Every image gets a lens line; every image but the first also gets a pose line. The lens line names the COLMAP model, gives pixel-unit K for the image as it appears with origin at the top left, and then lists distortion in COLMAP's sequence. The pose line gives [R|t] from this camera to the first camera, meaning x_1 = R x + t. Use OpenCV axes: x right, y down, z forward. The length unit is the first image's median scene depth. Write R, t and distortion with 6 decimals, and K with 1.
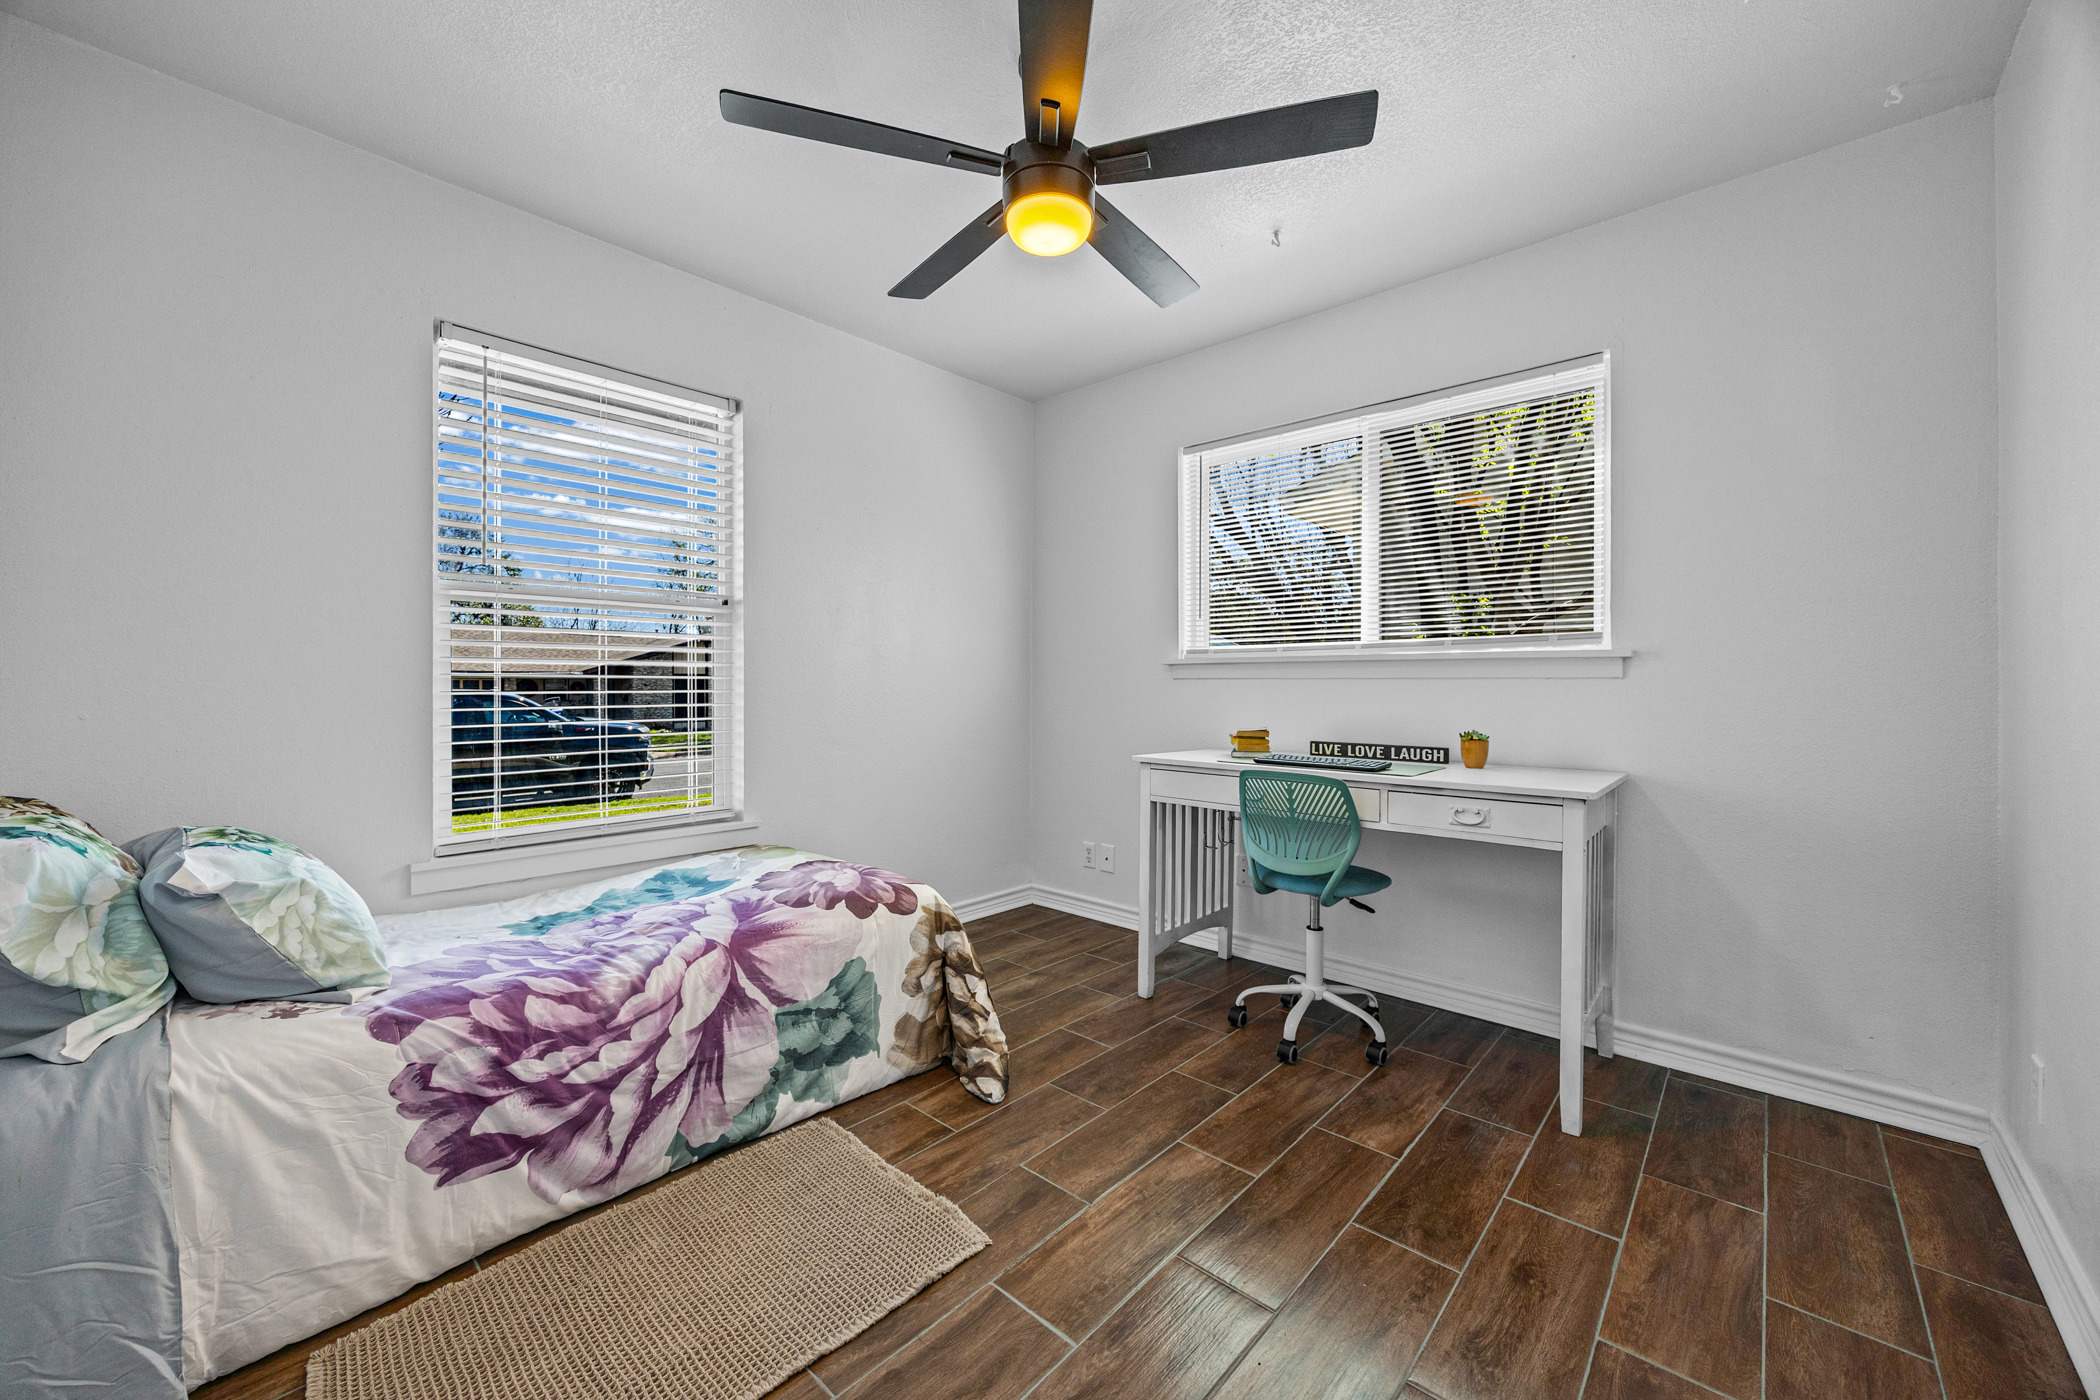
lens RADIAL K [[782.9, 0, 1059.0], [0, 782.9, 689.5], [0, 0, 1]] dist [0.001750, 0.000149]
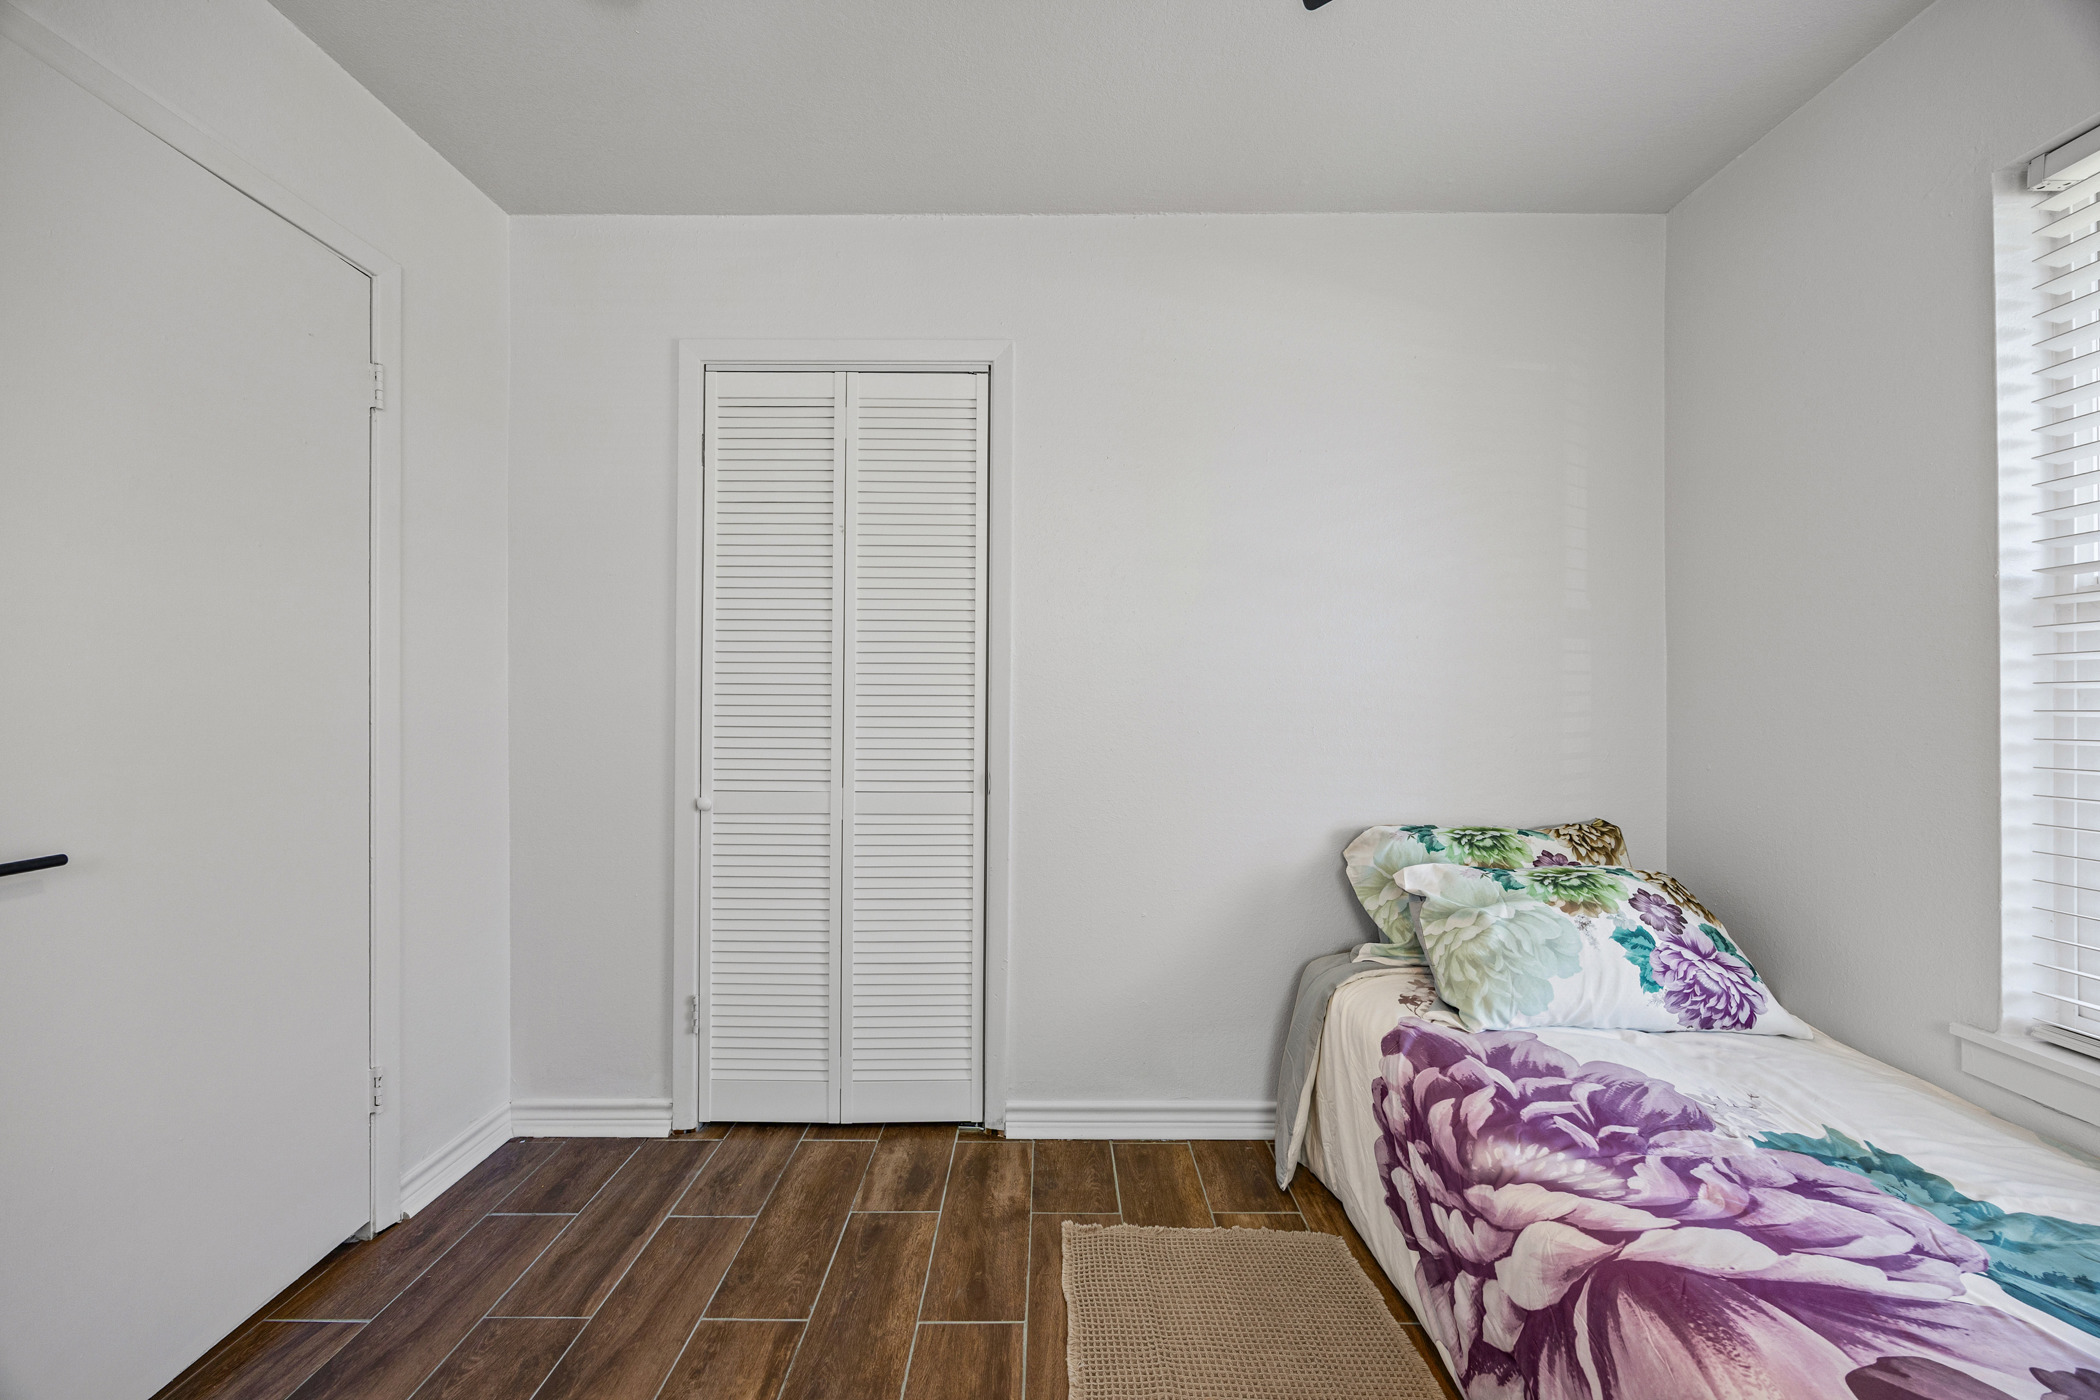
lens RADIAL K [[782.9, 0, 1063.5], [0, 782.9, 706.5], [0, 0, 1]] dist [0.001750, 0.000149]
pose [[-0.724332, -0.010480, -0.689372, 0.251461], [-0.018059, 0.999830, 0.003775, -0.049567], [0.689215, 0.015183, -0.724398, 1.248070]]
